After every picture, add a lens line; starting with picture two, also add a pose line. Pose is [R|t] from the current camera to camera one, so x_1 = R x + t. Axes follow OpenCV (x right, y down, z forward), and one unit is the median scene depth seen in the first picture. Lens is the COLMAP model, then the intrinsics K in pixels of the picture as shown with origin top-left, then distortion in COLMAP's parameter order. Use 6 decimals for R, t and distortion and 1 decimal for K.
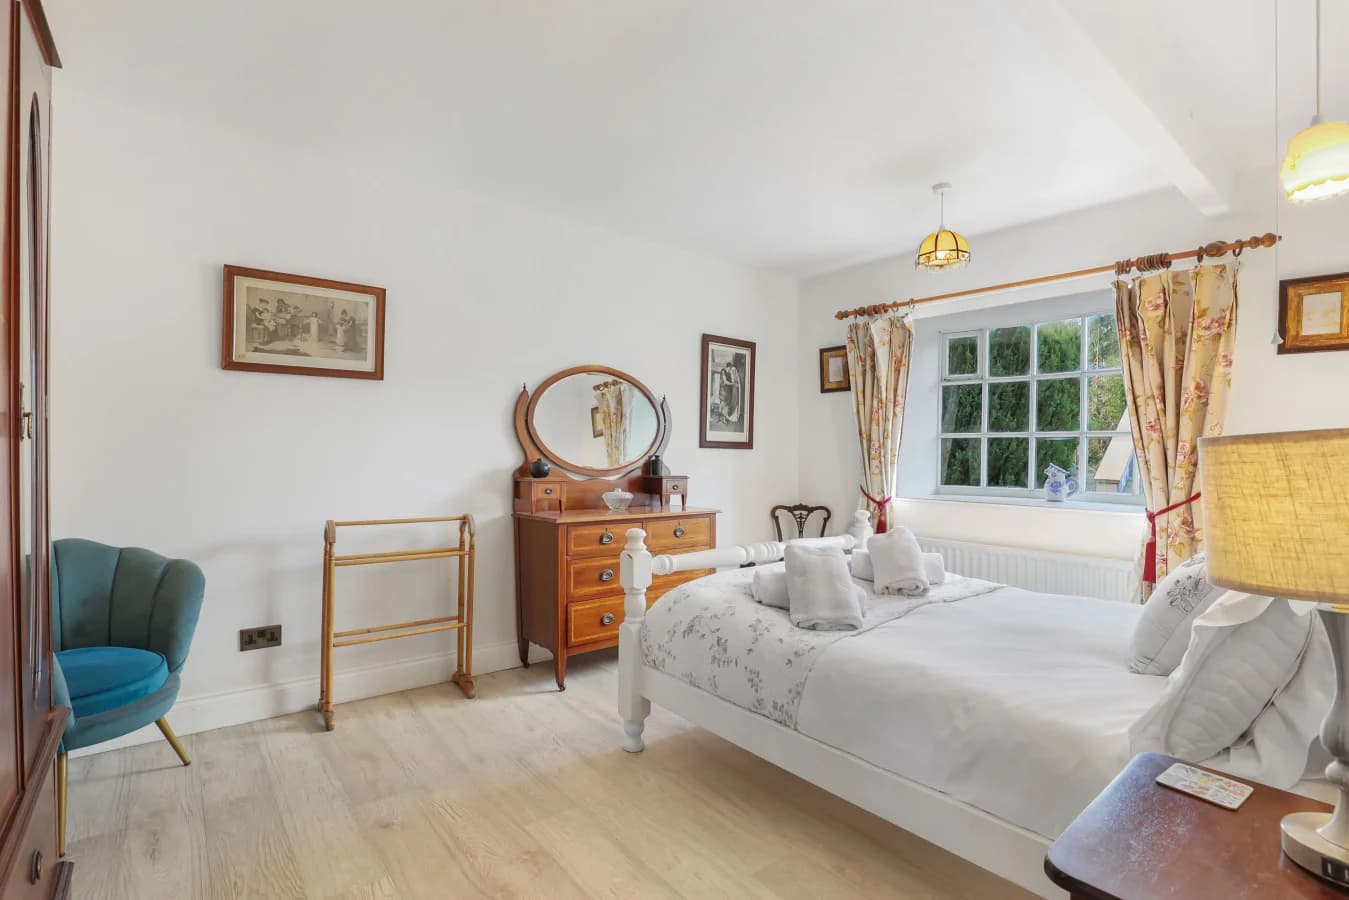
lens RADIAL K [[637.3, 0, 669.7], [0, 637.3, 460.4], [0, 0, 1]] dist [-0.029396, 0.000396]
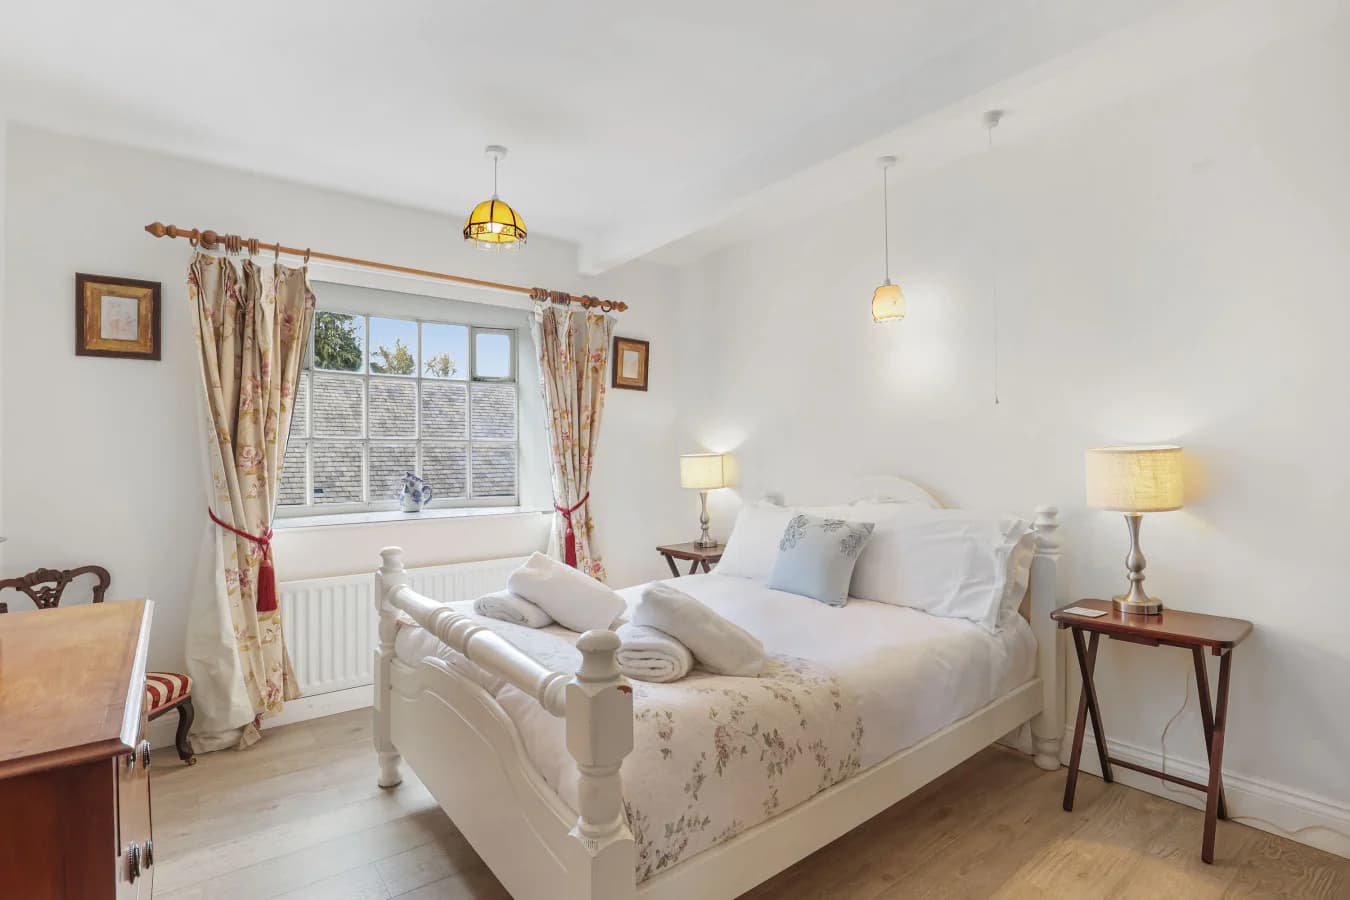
lens RADIAL K [[645.2, 0, 664.4], [0, 645.2, 452.7], [0, 0, 1]] dist [-0.029192, 0.001128]
pose [[0.020390, -0.002117, 0.999790, -0.326414], [0.022543, 0.999745, 0.001657, -0.015741], [-0.999538, 0.022504, 0.020433, 0.576896]]
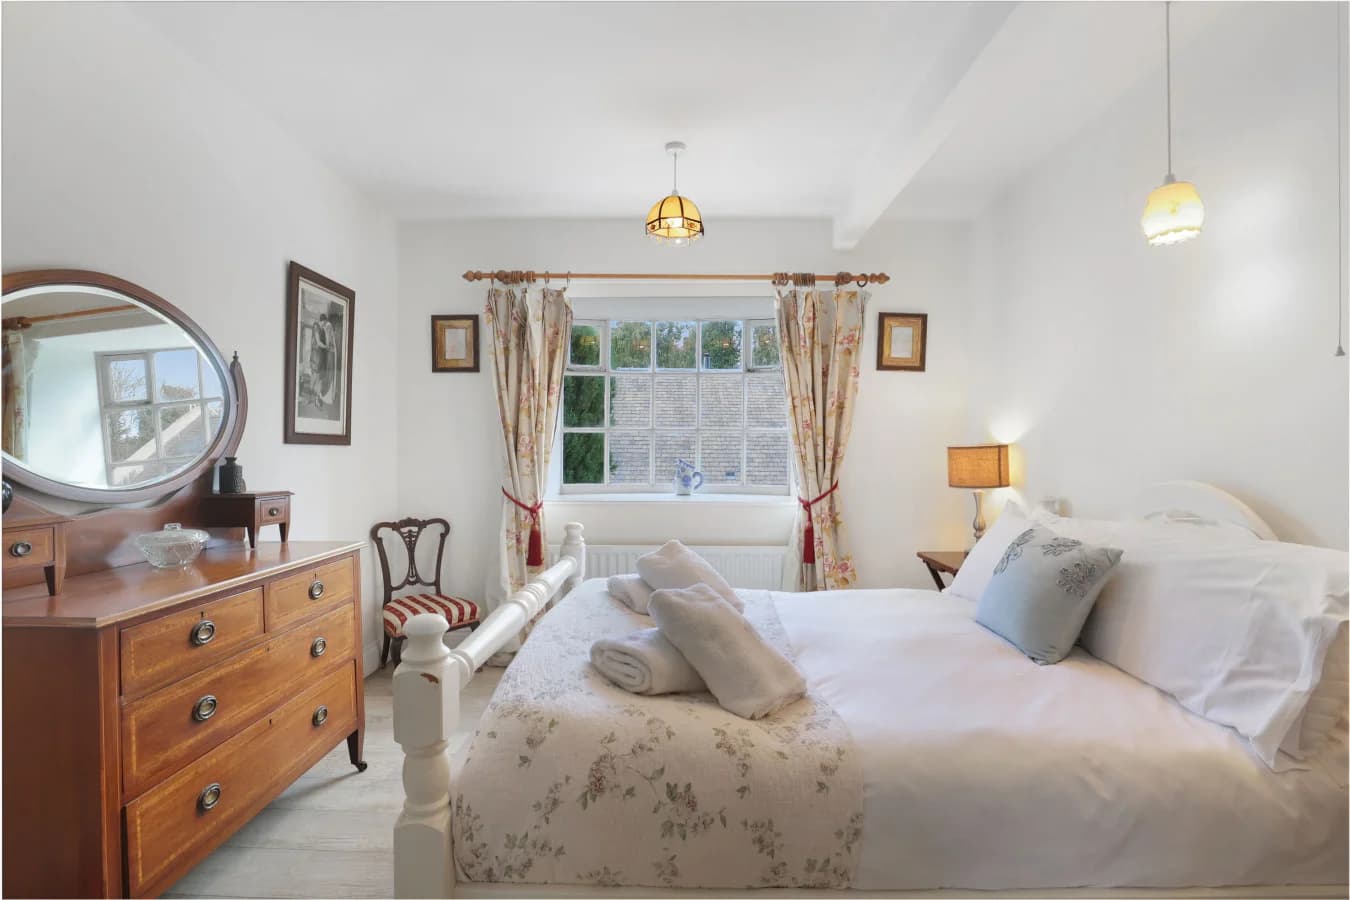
lens RADIAL K [[623.2, 0, 668.4], [0, 623.2, 452.4], [0, 0, 1]] dist [-0.029066, 0.000949]
pose [[0.645277, -0.012388, 0.763848, -0.179648], [0.012389, 0.999907, 0.005750, -0.010660], [-0.763848, 0.005753, 0.645370, 0.342233]]
